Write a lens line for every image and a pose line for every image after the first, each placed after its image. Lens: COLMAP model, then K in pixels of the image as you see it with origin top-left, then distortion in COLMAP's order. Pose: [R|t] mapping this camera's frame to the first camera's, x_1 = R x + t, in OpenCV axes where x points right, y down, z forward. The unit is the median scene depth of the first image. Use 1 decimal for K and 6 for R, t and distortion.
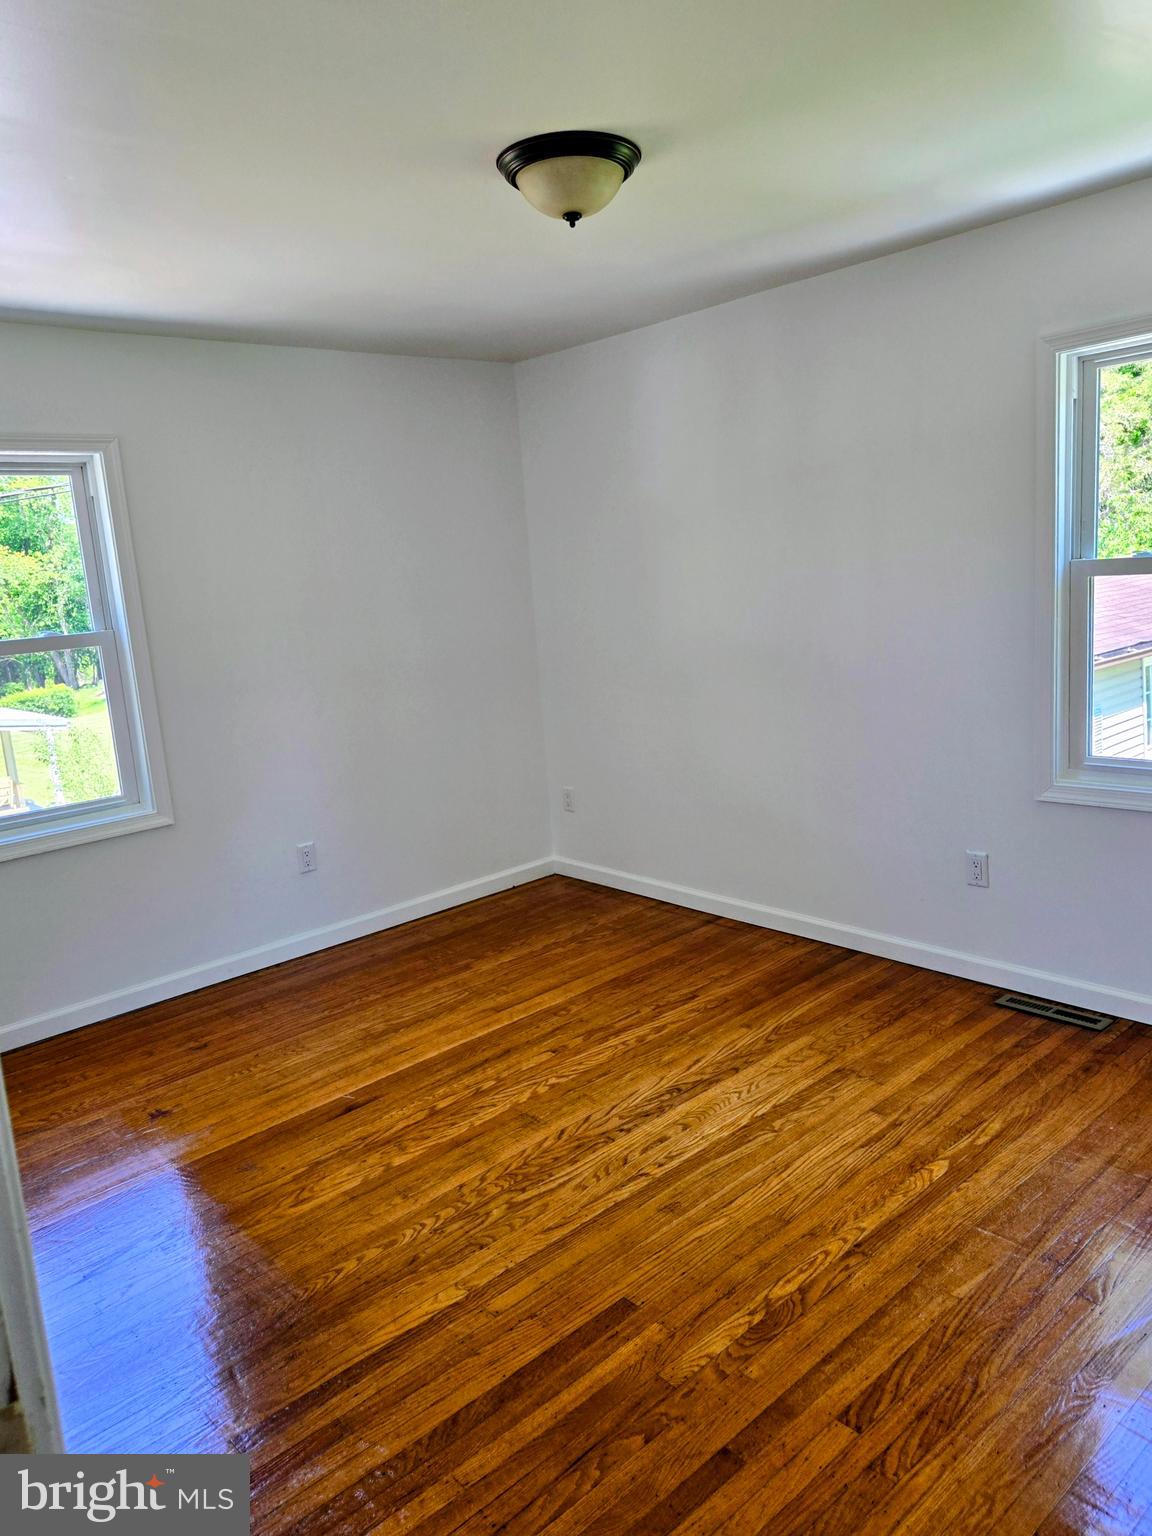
lens RADIAL K [[1031.8, 0, 595.5], [0, 1031.8, 748.2], [0, 0, 1]] dist [0.070184, -0.059352]
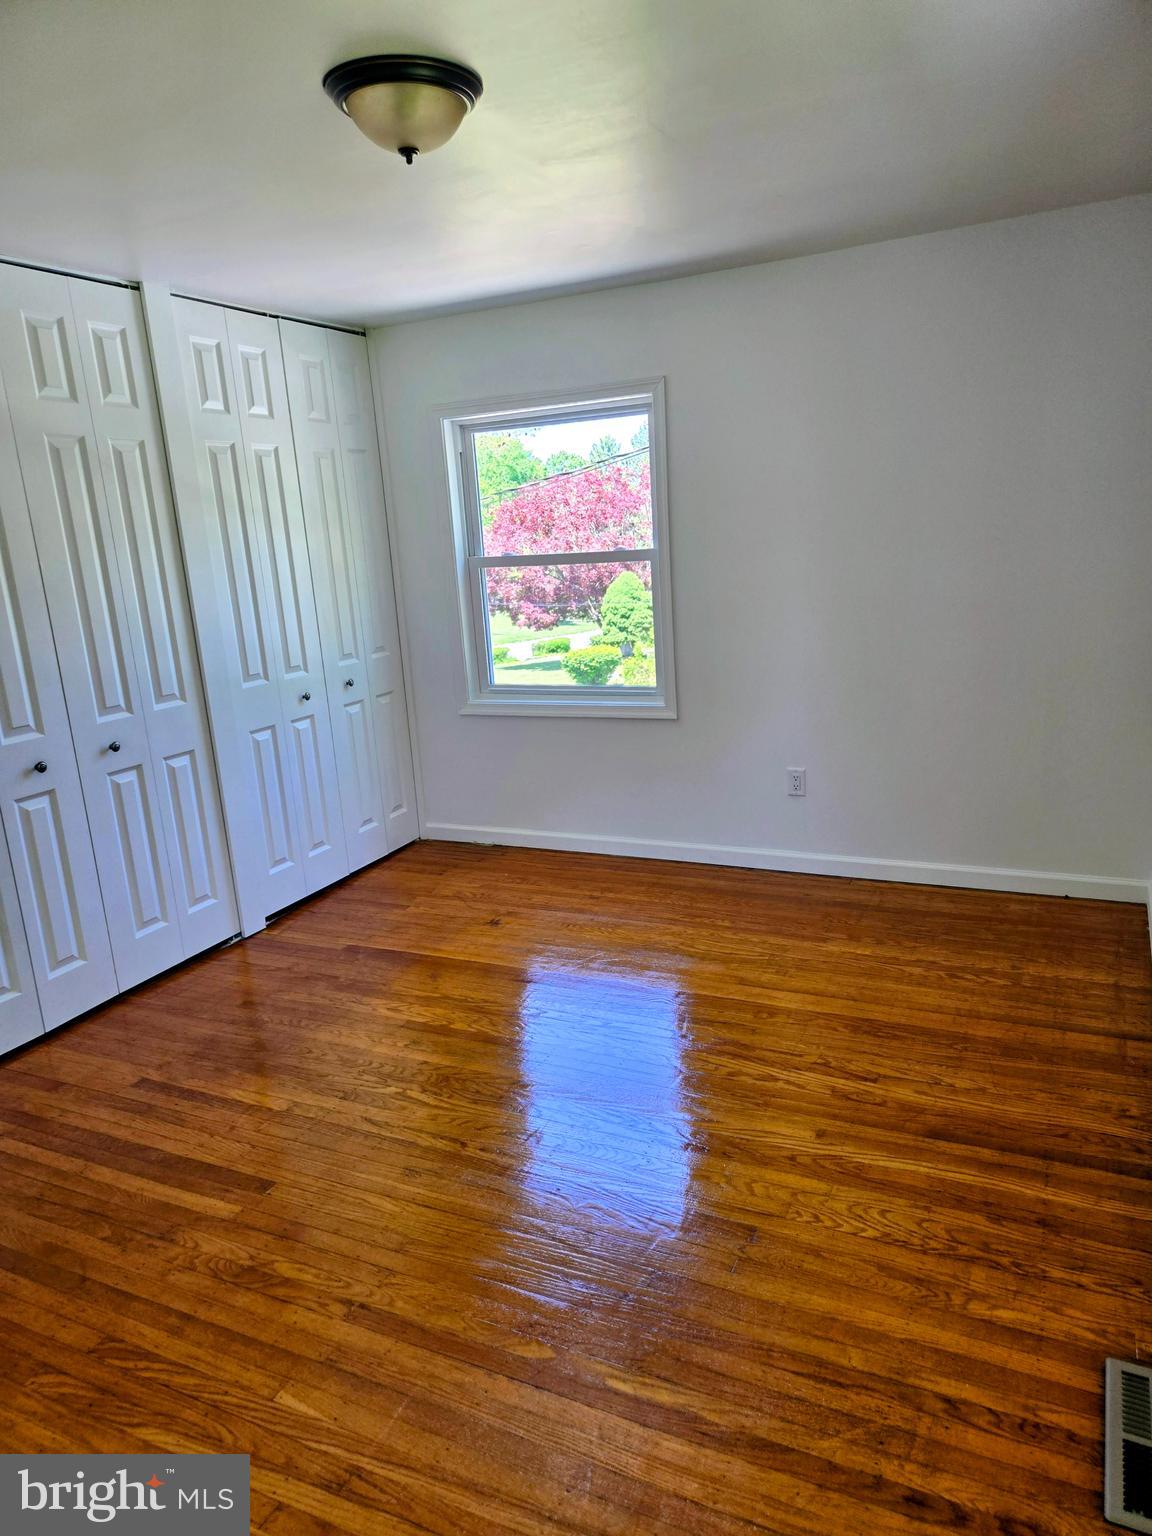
lens RADIAL K [[986.2, 0, 577.3], [0, 986.2, 751.4], [0, 0, 1]] dist [0.067364, -0.052863]
pose [[0.417639, 0.250298, -0.873458, 0.584756], [-0.132010, 0.967824, 0.214220, -0.128093], [0.898972, 0.025839, 0.437243, 0.459433]]
